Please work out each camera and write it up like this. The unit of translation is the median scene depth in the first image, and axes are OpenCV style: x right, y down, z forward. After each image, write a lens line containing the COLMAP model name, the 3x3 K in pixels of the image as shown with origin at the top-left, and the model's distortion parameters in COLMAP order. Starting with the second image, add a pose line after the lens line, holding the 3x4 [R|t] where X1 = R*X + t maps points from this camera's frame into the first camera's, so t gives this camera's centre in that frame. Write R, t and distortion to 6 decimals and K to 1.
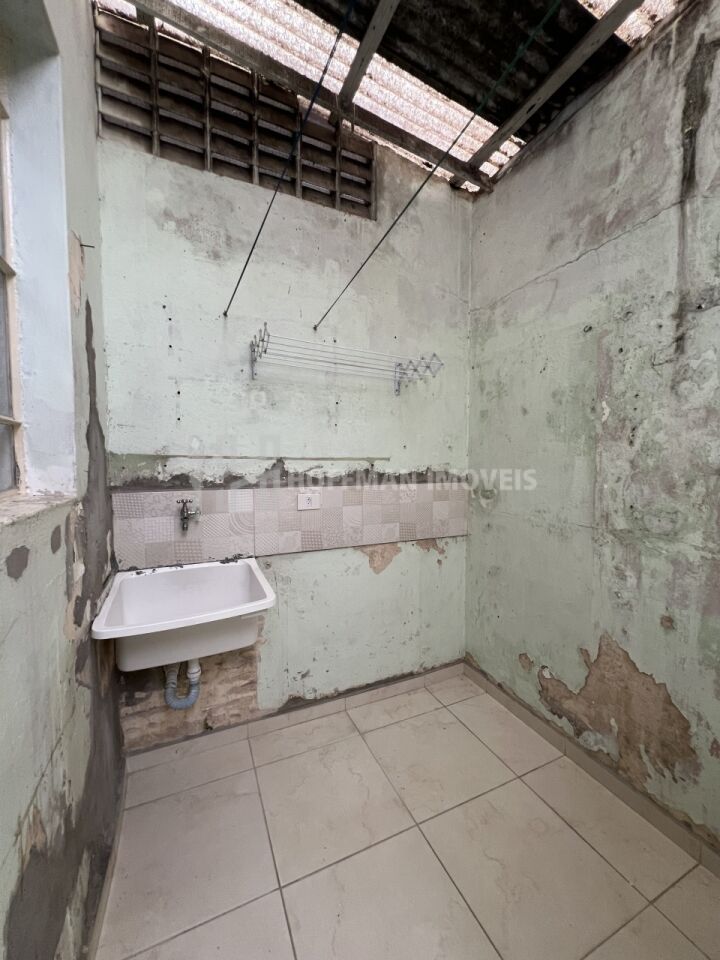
lens RADIAL K [[381.4, 0, 361.9], [0, 381.4, 479.7], [0, 0, 1]] dist [-0.000859, 0.000080]
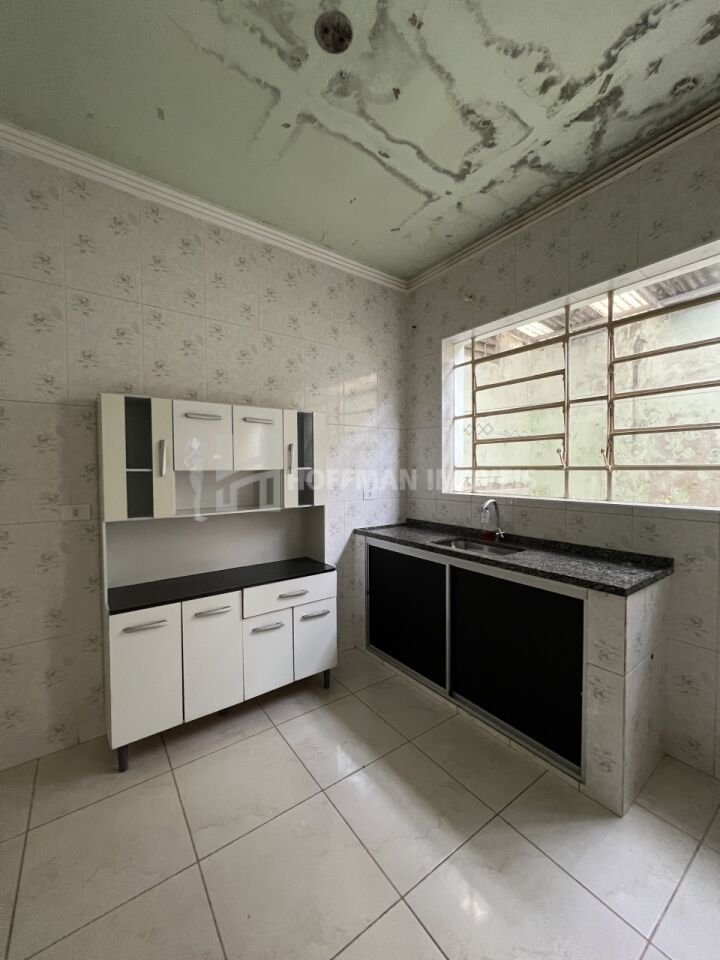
lens RADIAL K [[381.4, 0, 361.0], [0, 381.4, 481.3], [0, 0, 1]] dist [-0.000859, 0.000080]
pose [[0.982412, -0.011861, 0.186349, -1.307980], [0.016455, 0.999597, -0.023125, 0.005484], [-0.185999, 0.025785, 0.982211, -1.081173]]
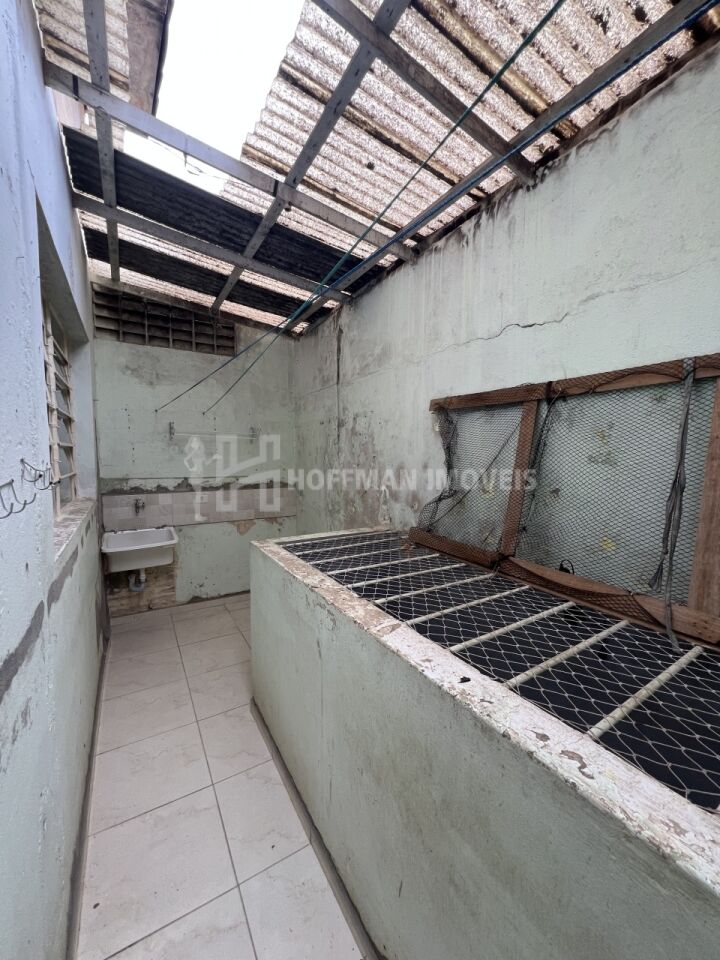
lens RADIAL K [[381.4, 0, 359.2], [0, 381.4, 479.2], [0, 0, 1]] dist [-0.000859, 0.000080]
pose [[0.994264, -0.003418, 0.106901, 0.535826], [0.001217, 0.999786, 0.020652, -0.098315], [-0.106949, -0.020403, 0.994055, -1.233935]]
